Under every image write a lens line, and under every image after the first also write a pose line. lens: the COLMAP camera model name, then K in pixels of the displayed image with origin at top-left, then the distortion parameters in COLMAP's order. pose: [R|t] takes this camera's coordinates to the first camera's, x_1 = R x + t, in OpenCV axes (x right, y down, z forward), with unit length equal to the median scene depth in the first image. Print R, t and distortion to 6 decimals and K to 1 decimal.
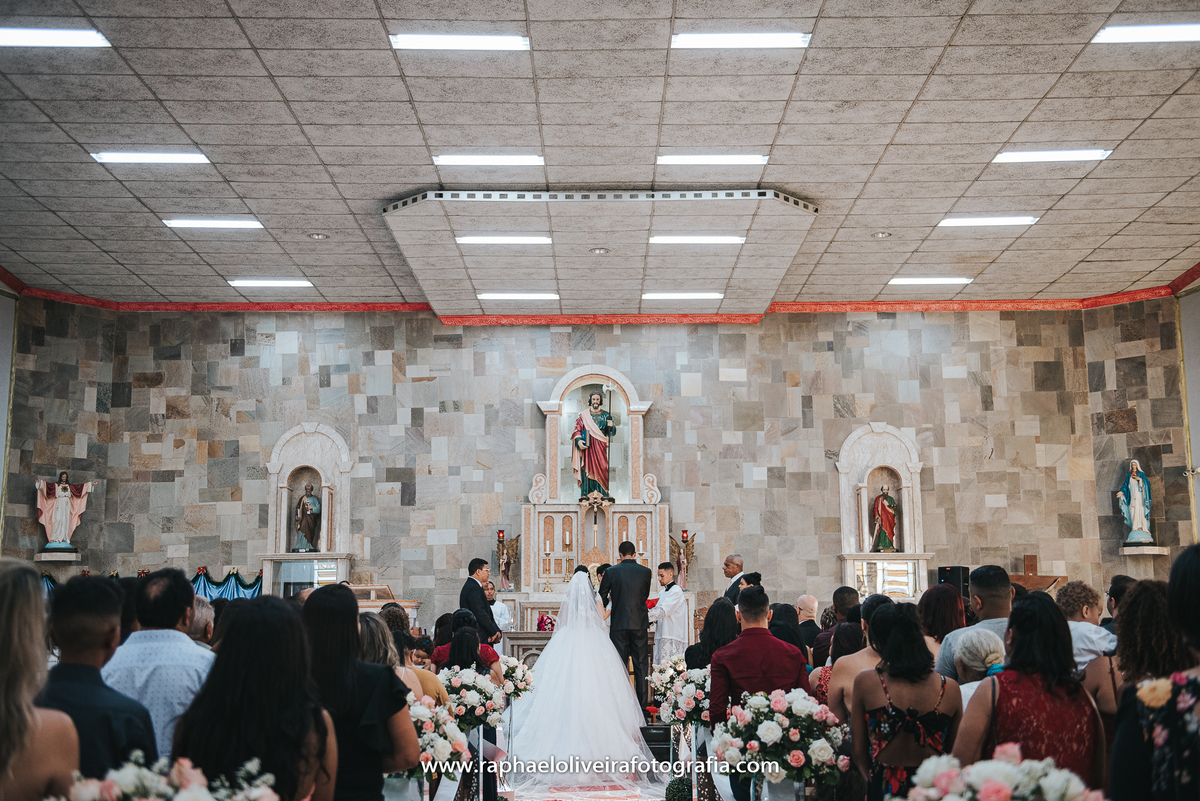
lens RADIAL K [[1421.3, 0, 602.2], [0, 1421.3, 401.3], [0, 0, 1]] dist [0.080777, 0.000000]
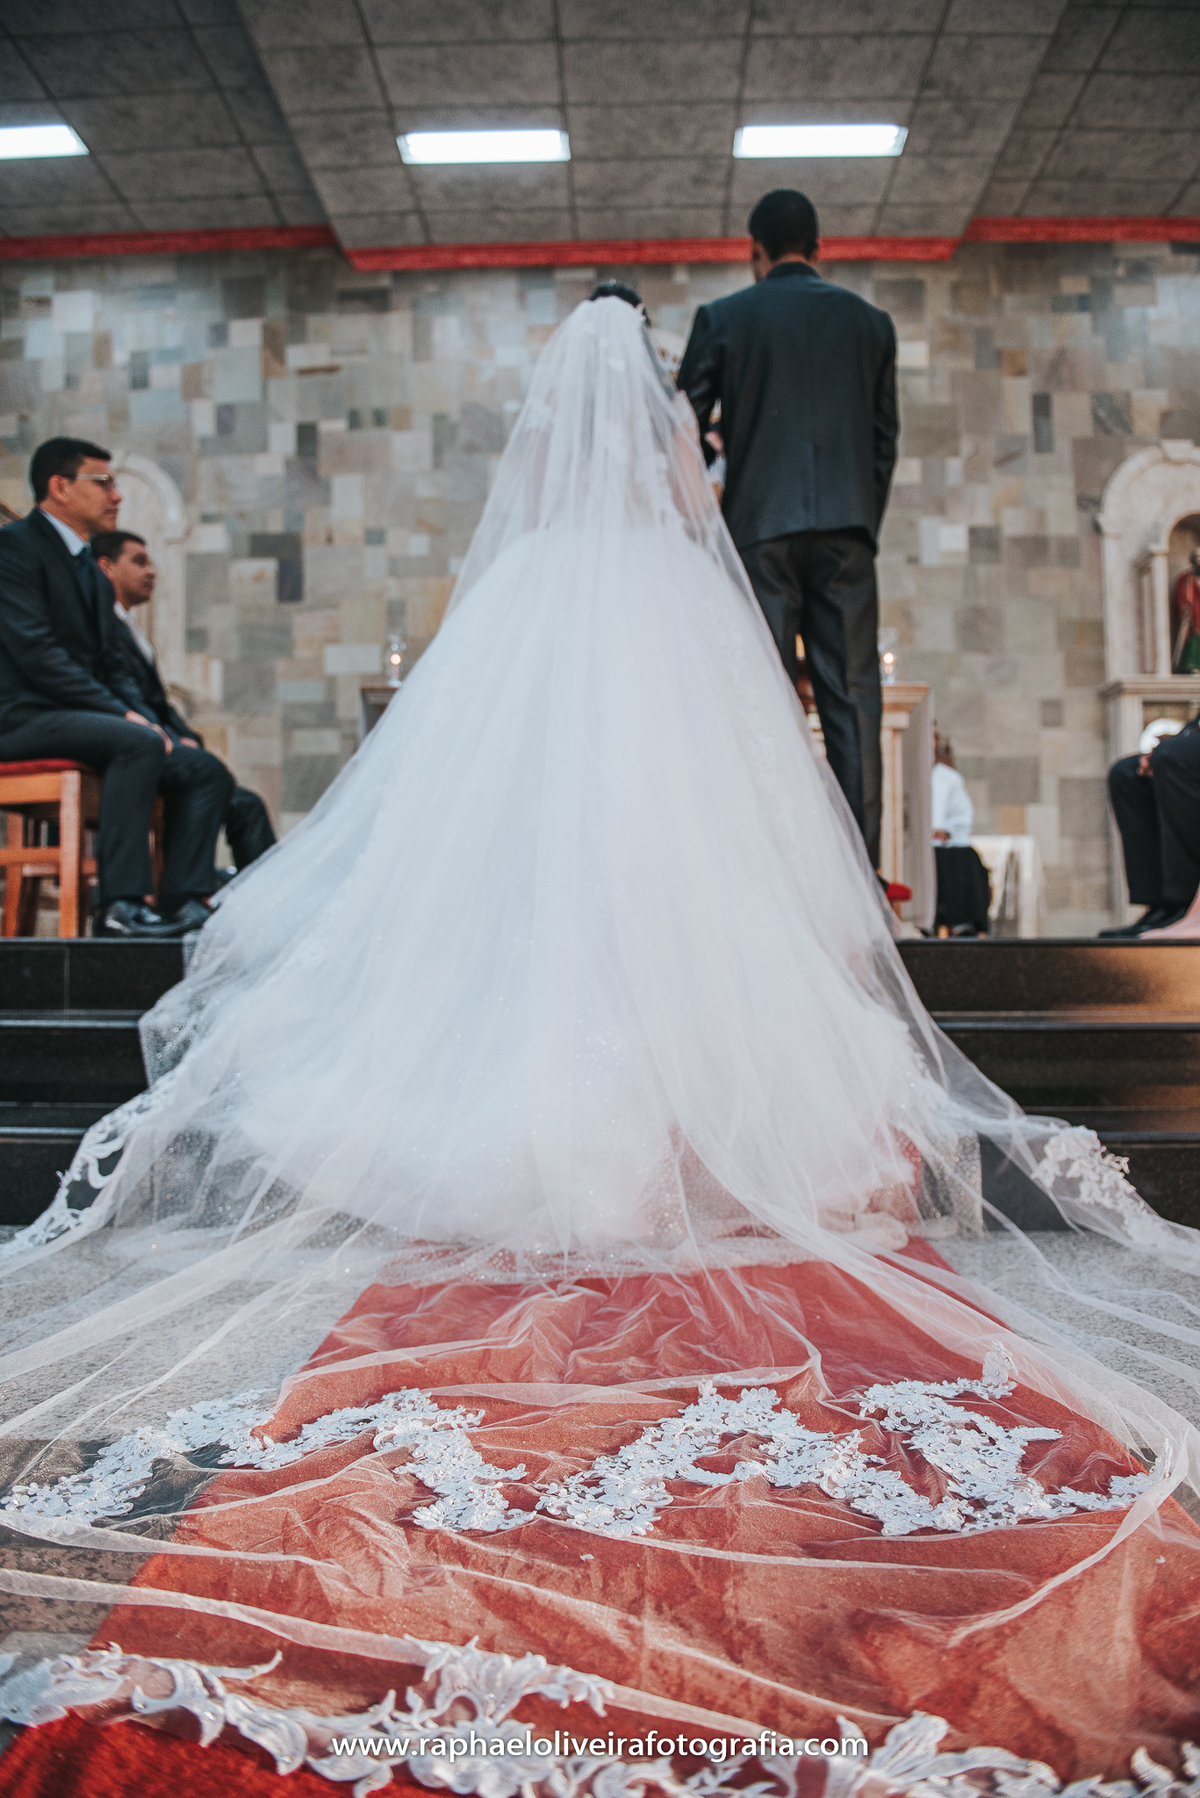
lens RADIAL K [[1194.9, 0, 605.4], [0, 1194.9, 913.3], [0, 0, 1]] dist [-0.048915, -0.004230]
pose [[0.999735, 0.002295, -0.022892, -0.007125], [0.000372, 0.993268, 0.115836, 0.136752], [0.023004, -0.115814, 0.993005, 0.541660]]
